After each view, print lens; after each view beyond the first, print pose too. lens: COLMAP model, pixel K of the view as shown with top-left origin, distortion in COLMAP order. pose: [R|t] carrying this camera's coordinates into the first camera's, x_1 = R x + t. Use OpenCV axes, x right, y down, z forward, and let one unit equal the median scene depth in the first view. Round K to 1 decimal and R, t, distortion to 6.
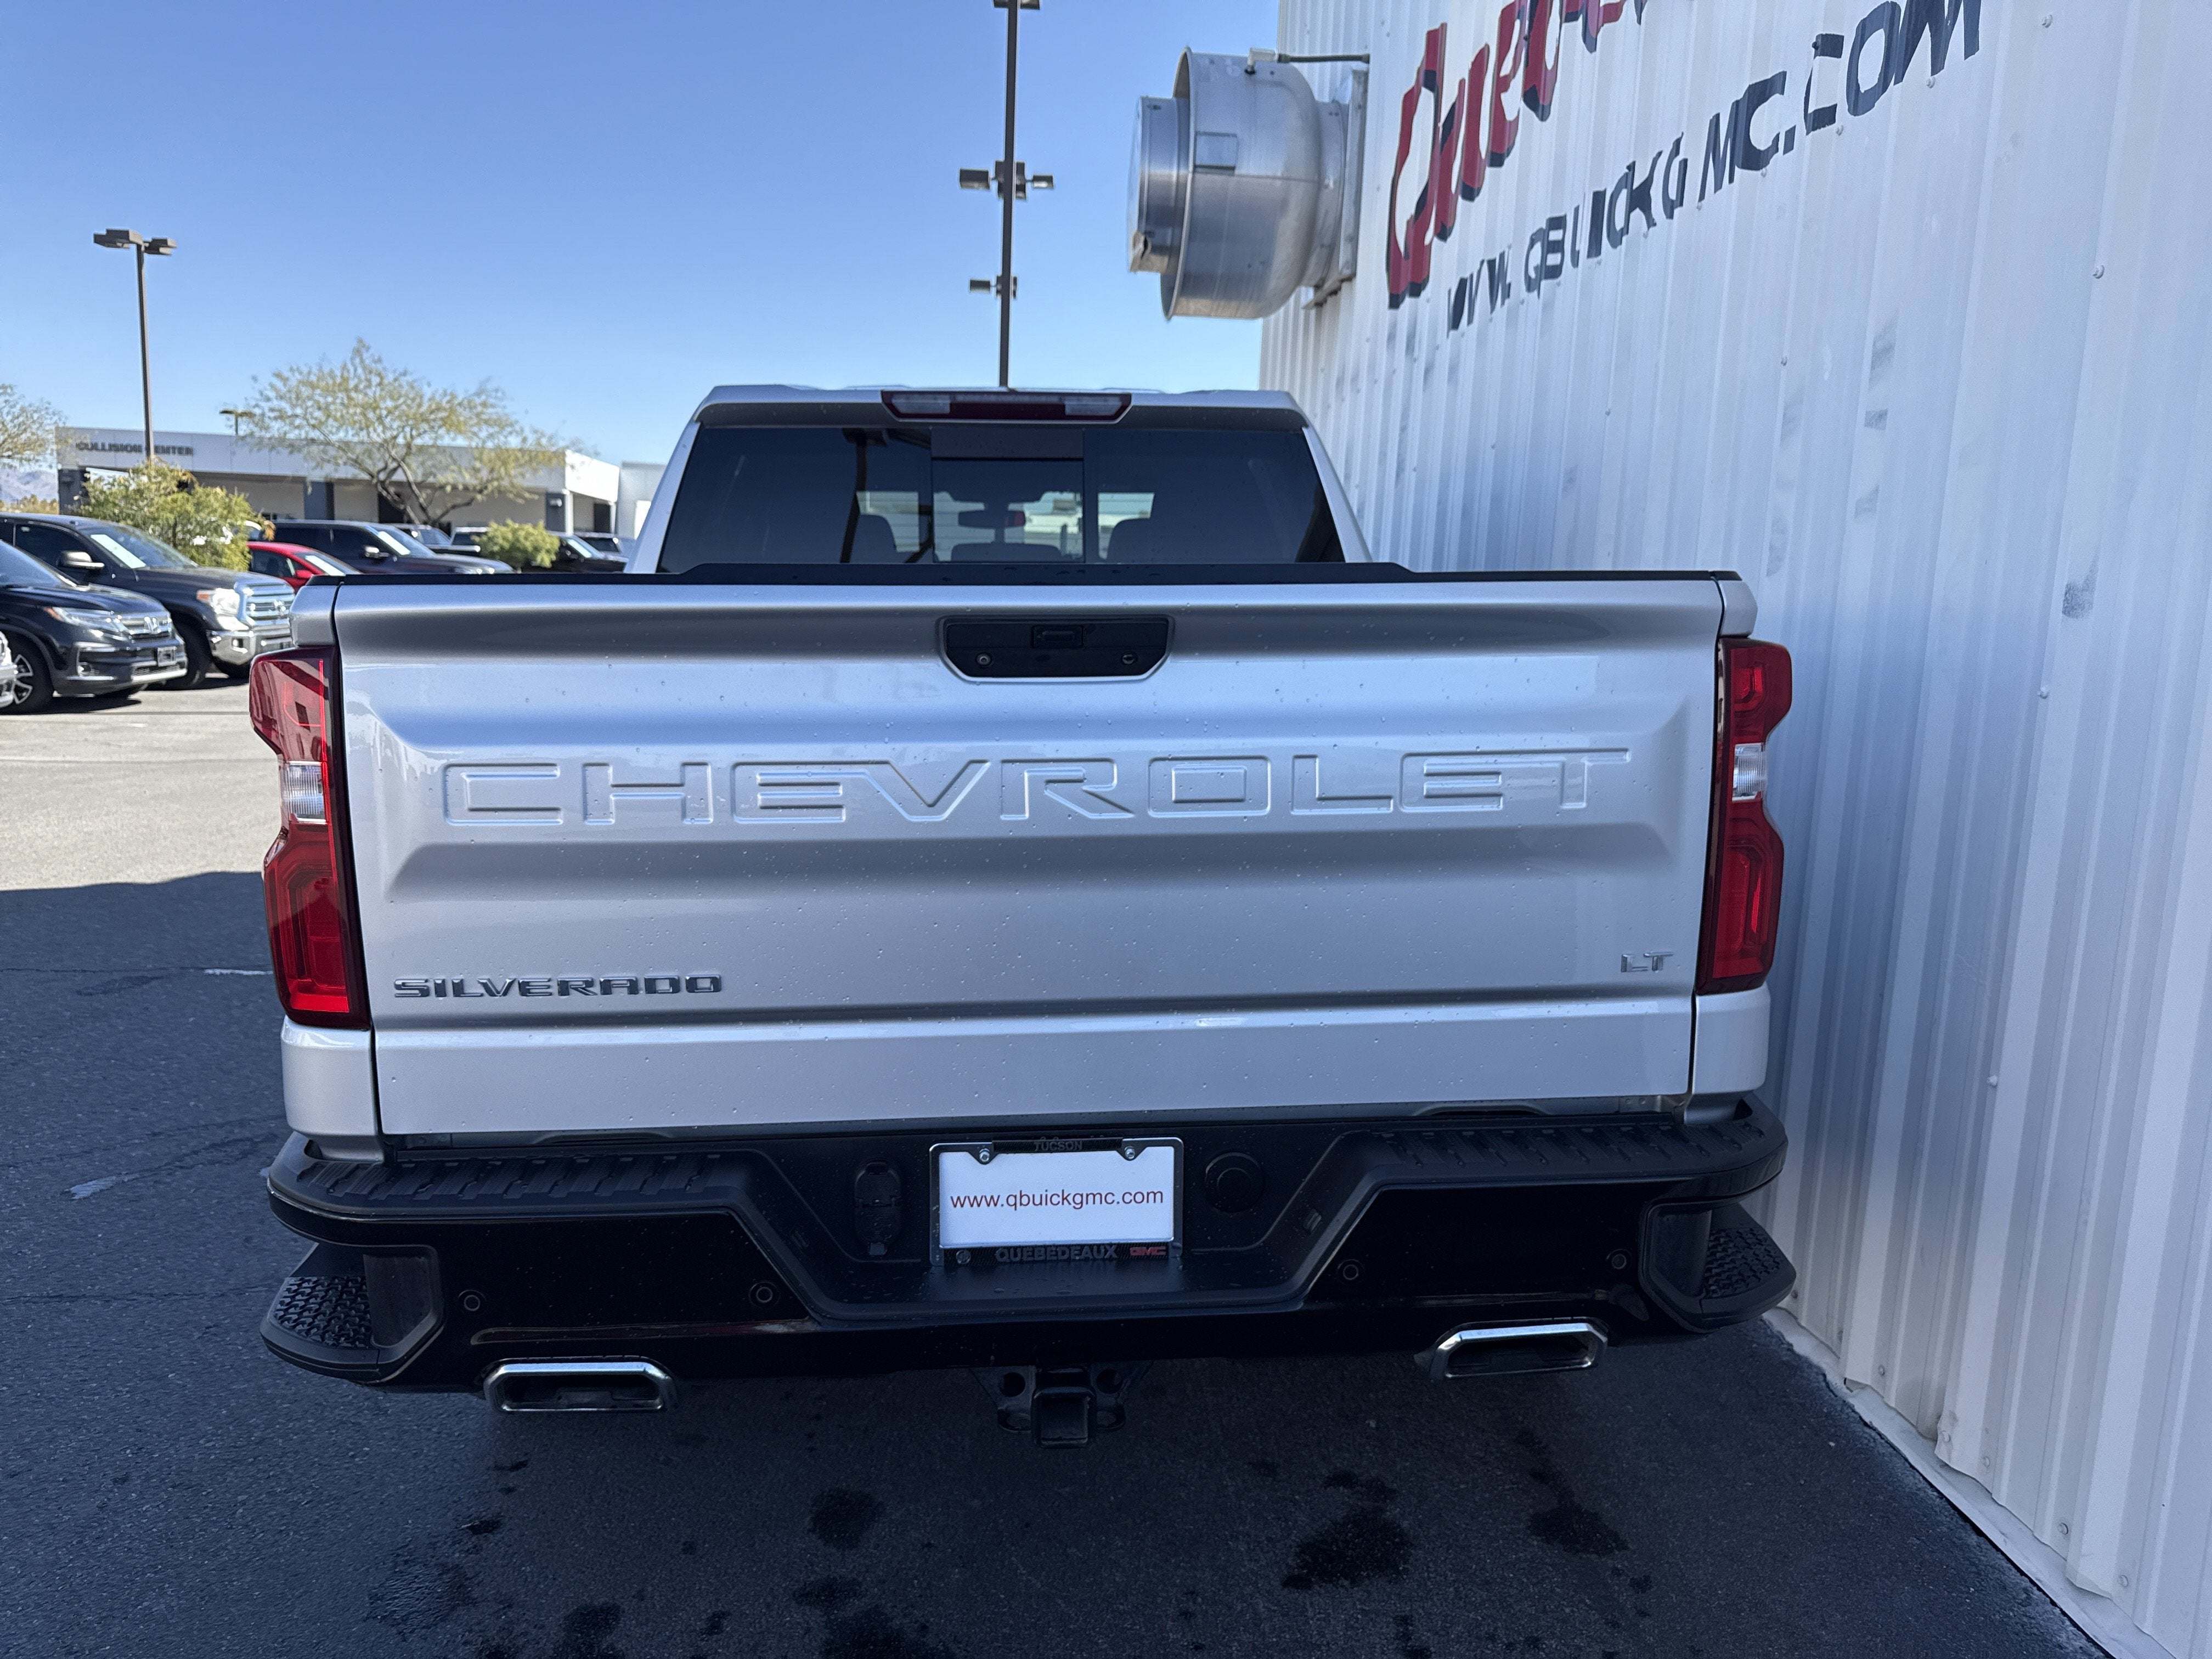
lens RADIAL K [[1564.3, 0, 1122.6], [0, 1564.3, 829.3], [0, 0, 1]] dist [0.023051, -0.019577]
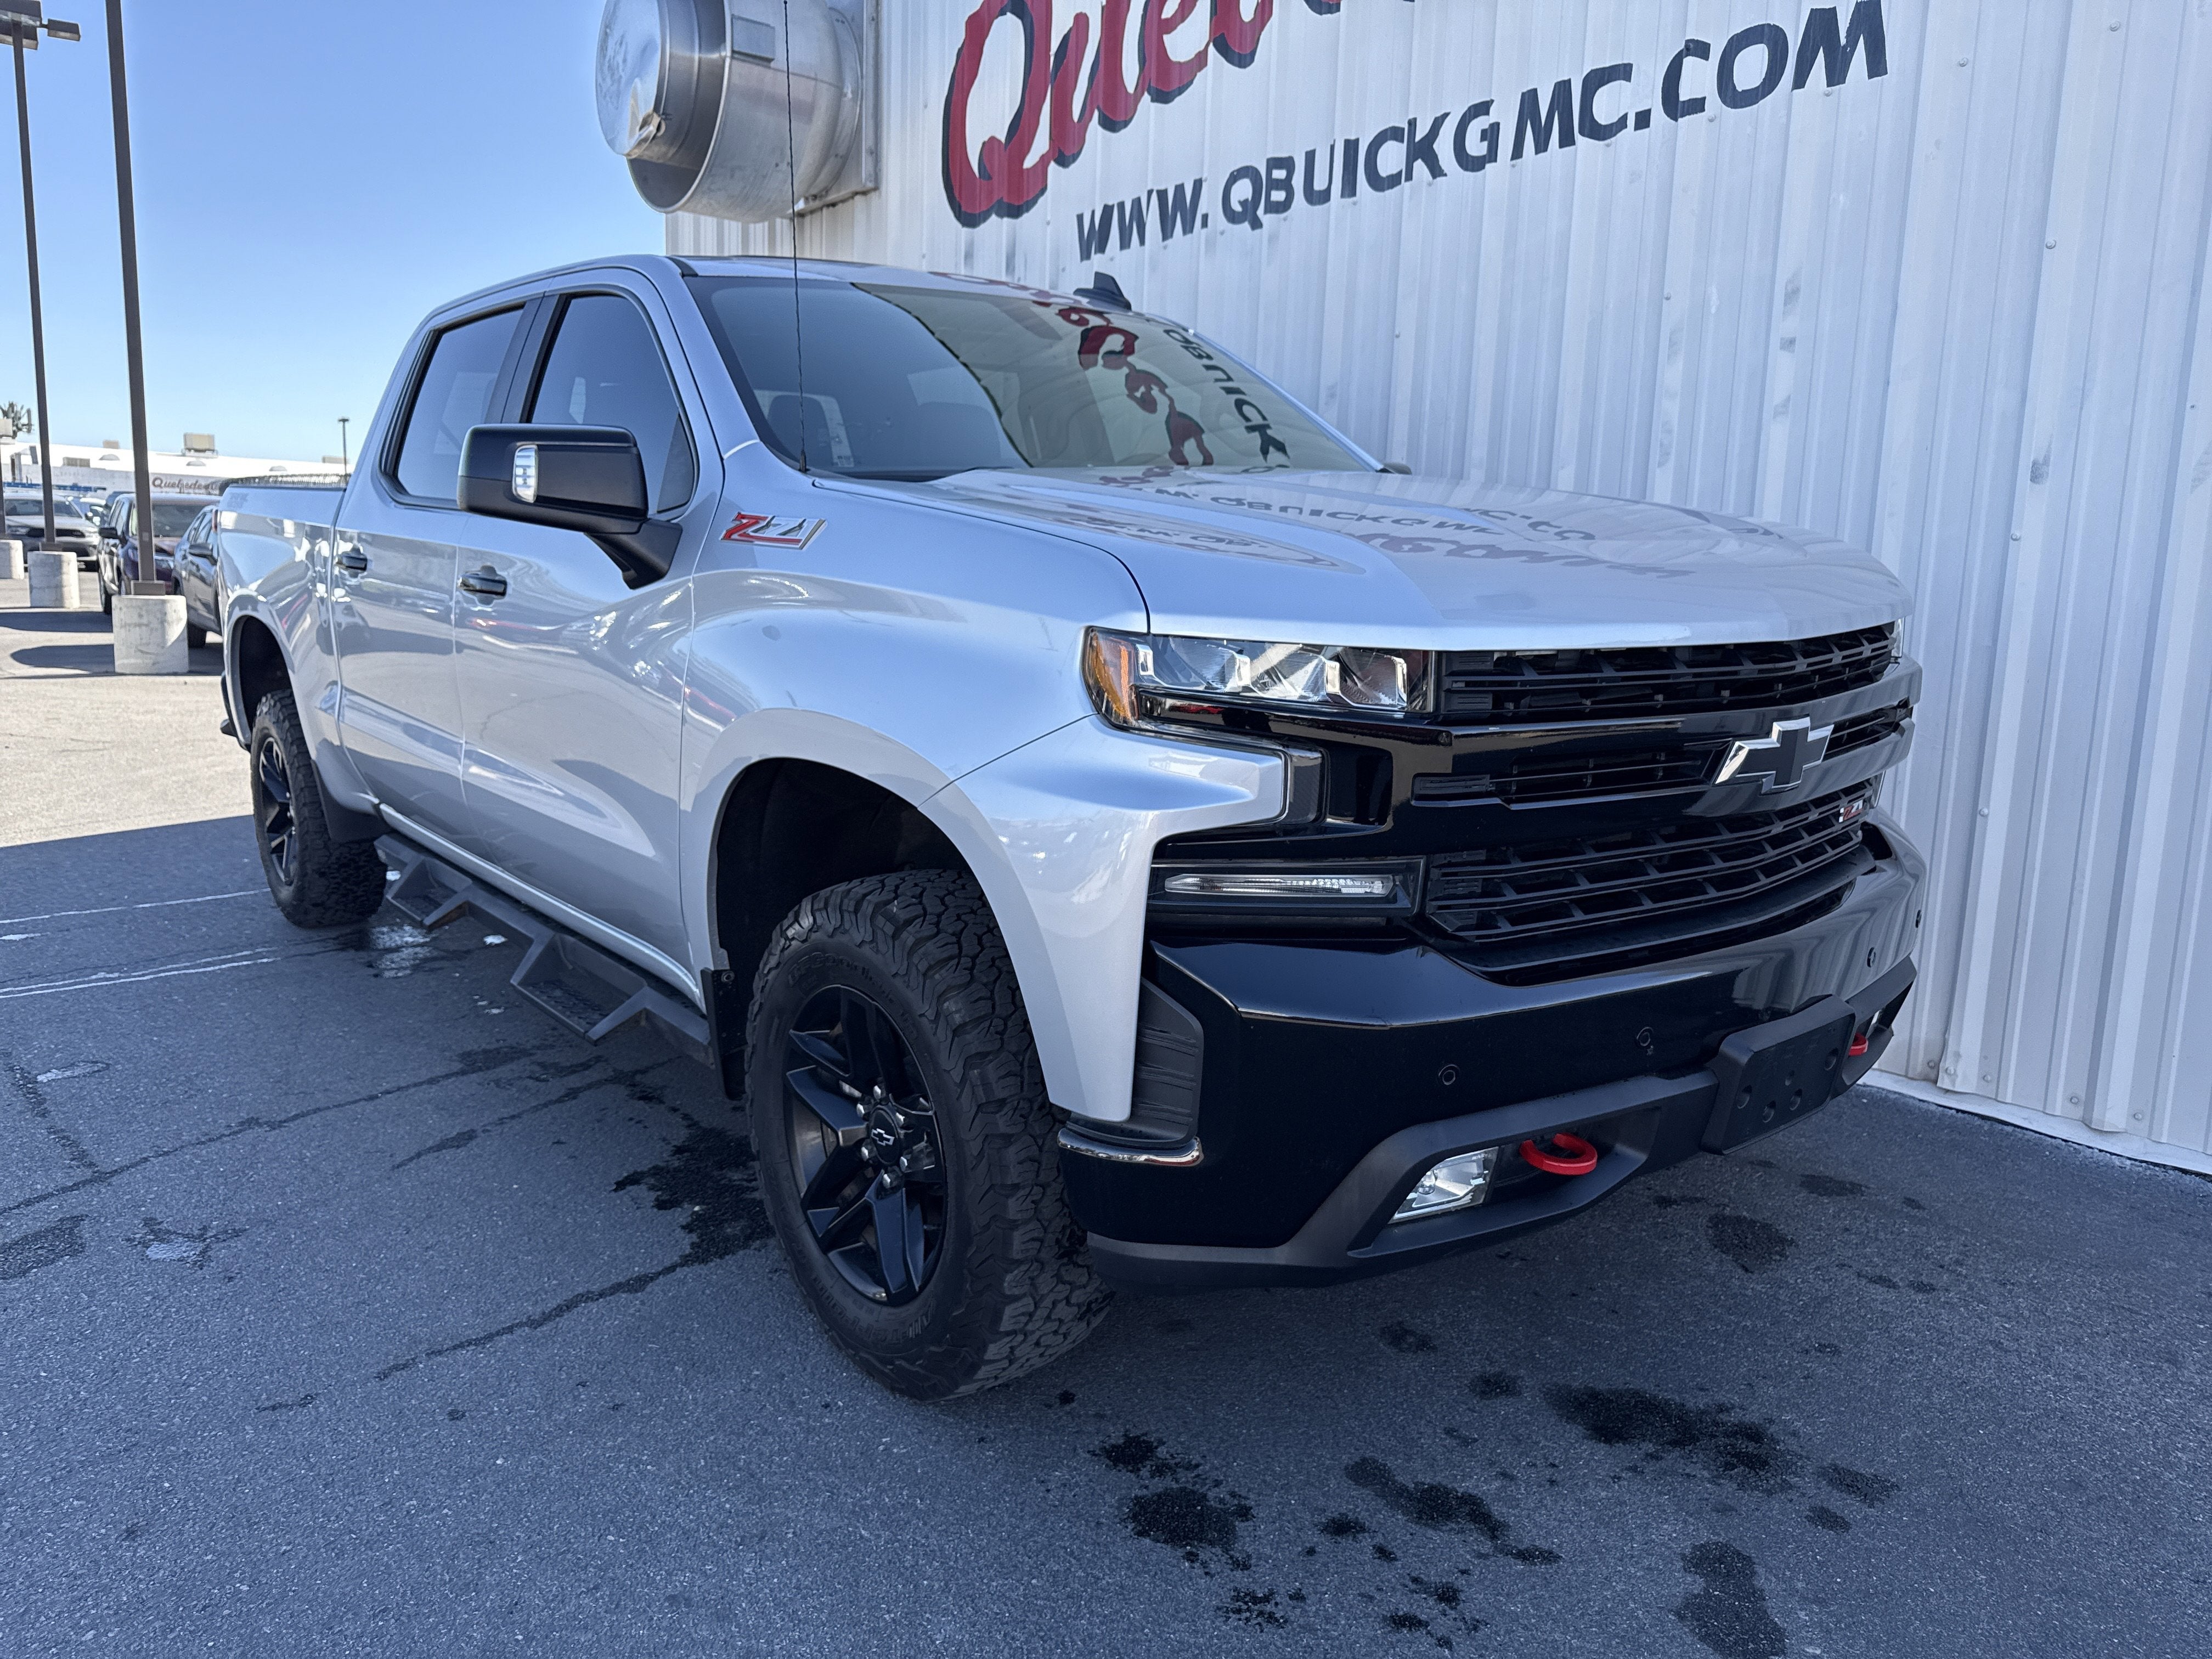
lens RADIAL K [[1575.6, 0, 1122.7], [0, 1575.6, 827.4], [0, 0, 1]] dist [0.015203, -0.016120]
pose [[0.832005, -0.105620, 0.544621, -0.317711], [0.090756, 0.994397, 0.054200, 0.009021], [-0.547295, 0.004333, 0.836929, 0.080937]]
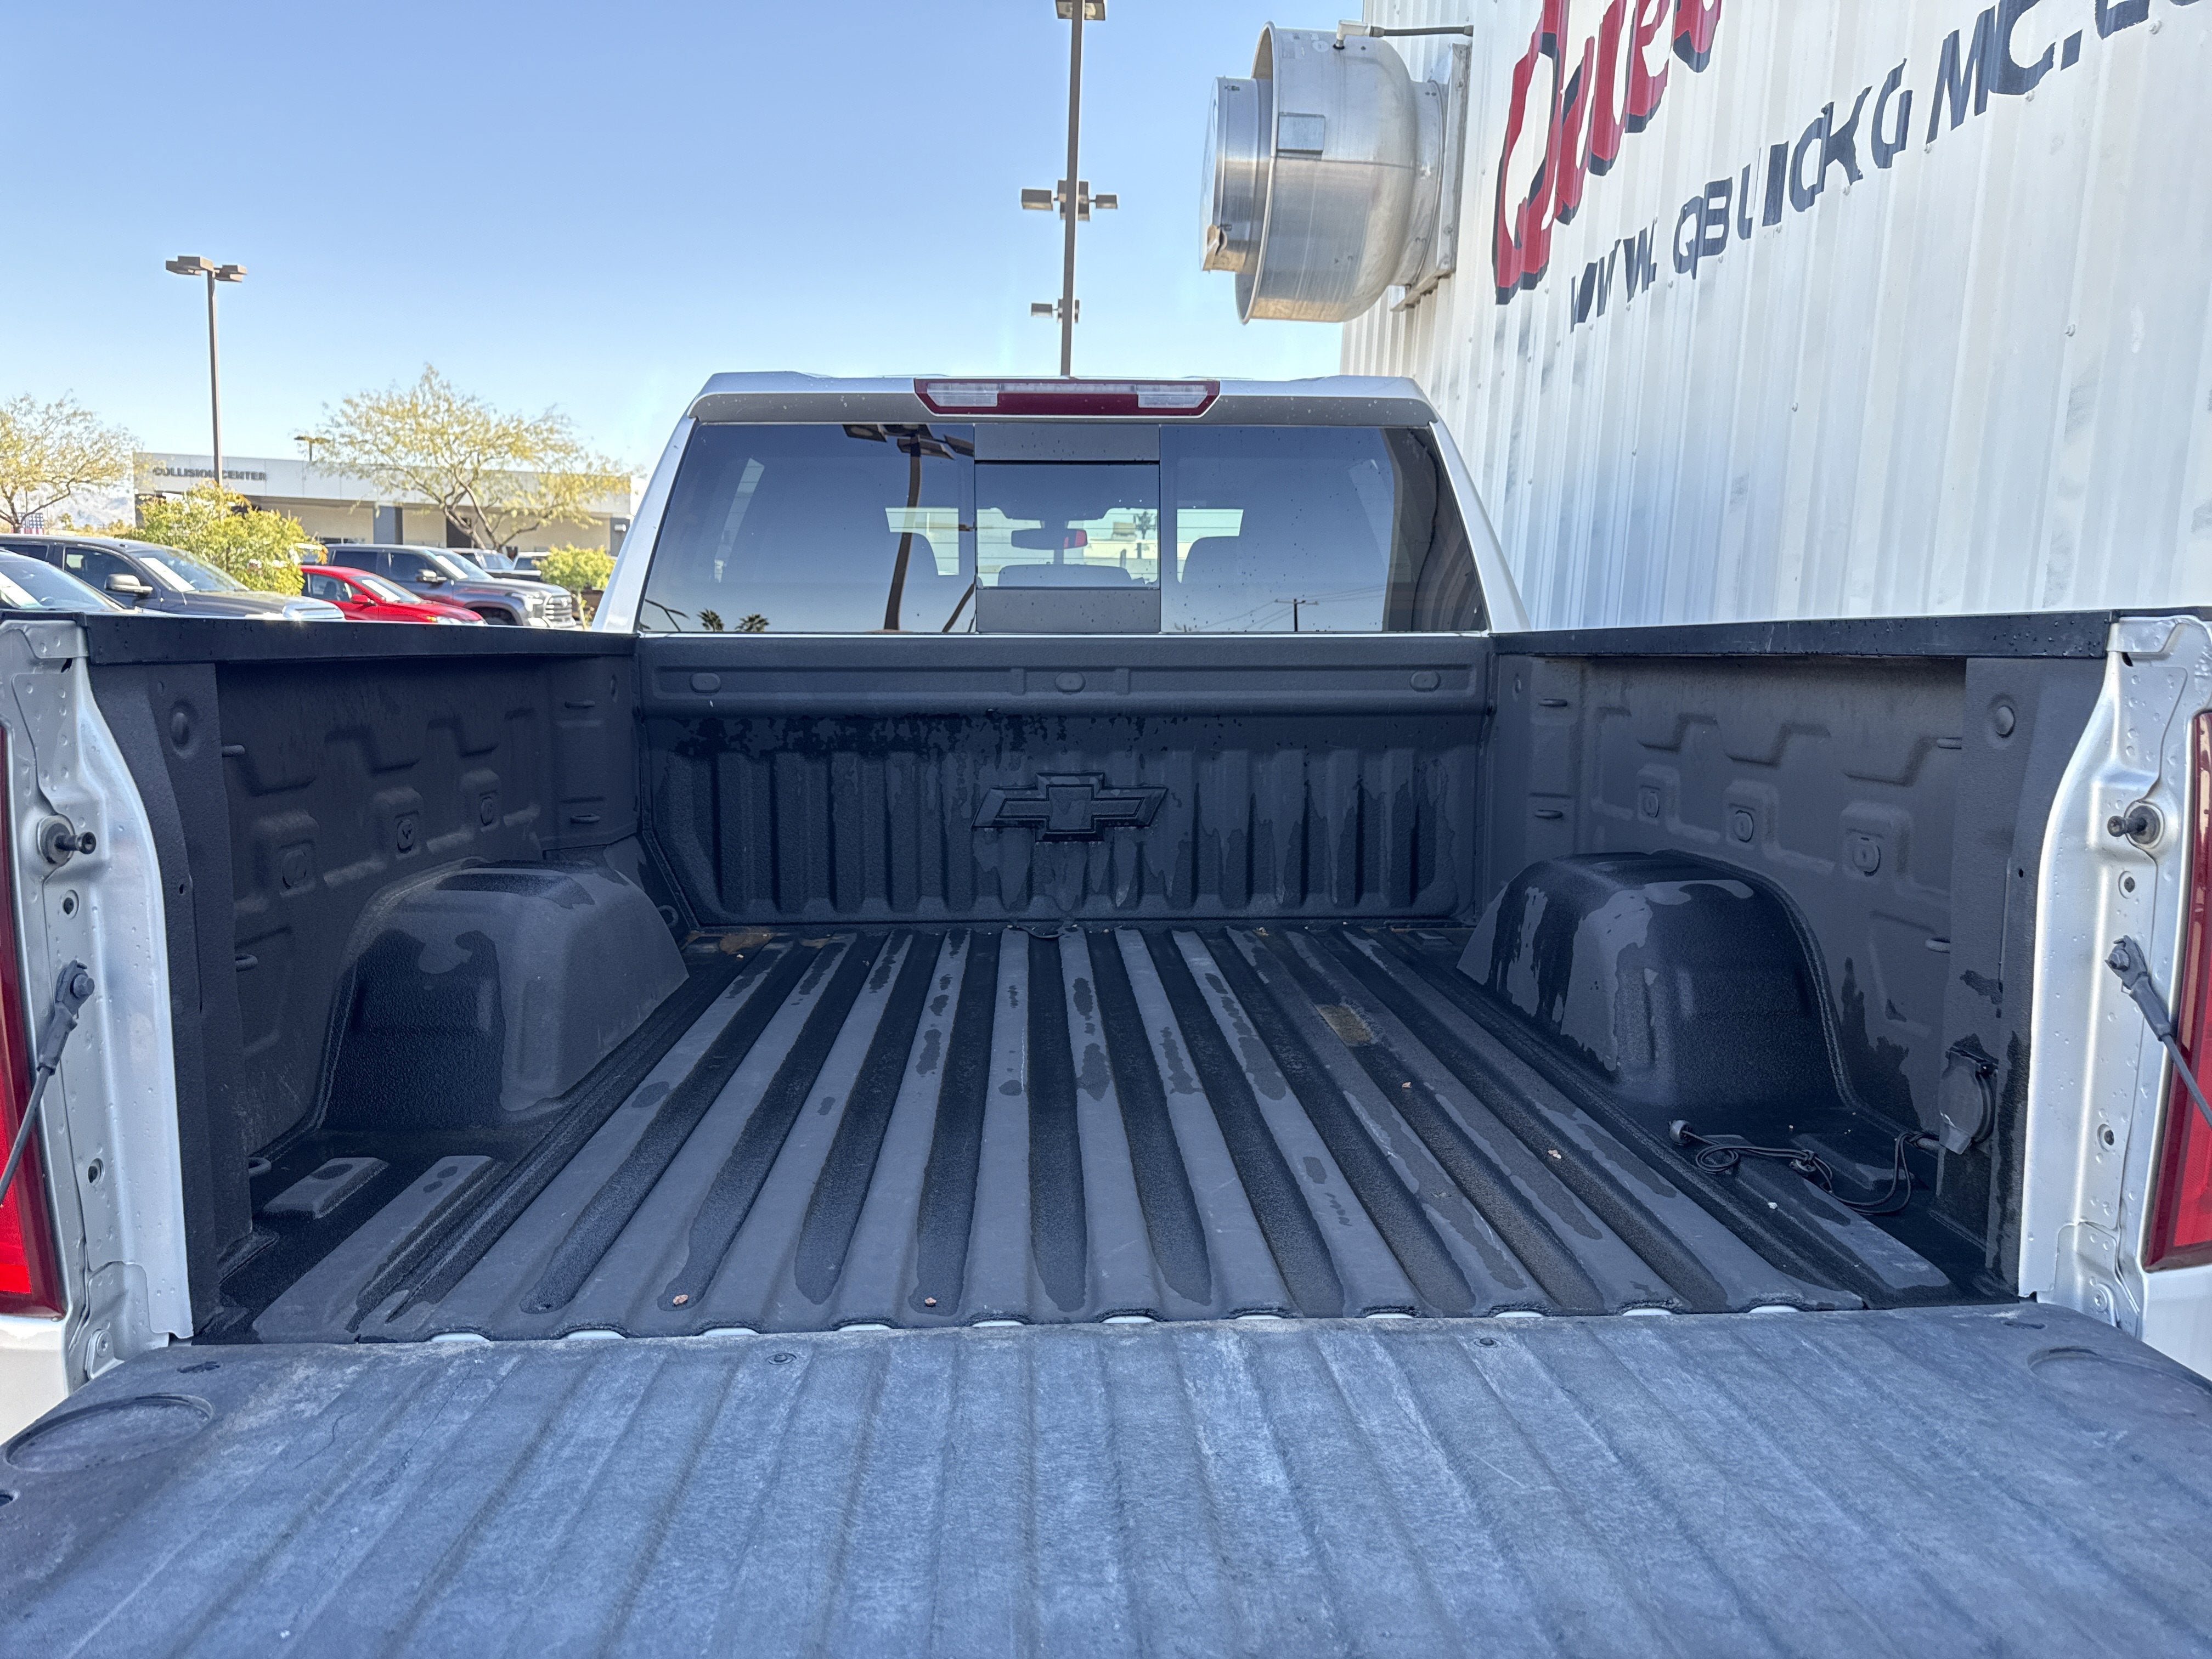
lens RADIAL K [[1564.3, 0, 1125.8], [0, 1564.3, 830.2], [0, 0, 1]] dist [0.023051, -0.019577]
pose [[0.999377, 0.007250, -0.034535, -0.007006], [-0.007768, 0.999859, -0.014899, -0.017169], [0.034422, 0.015158, 0.999292, 0.099087]]
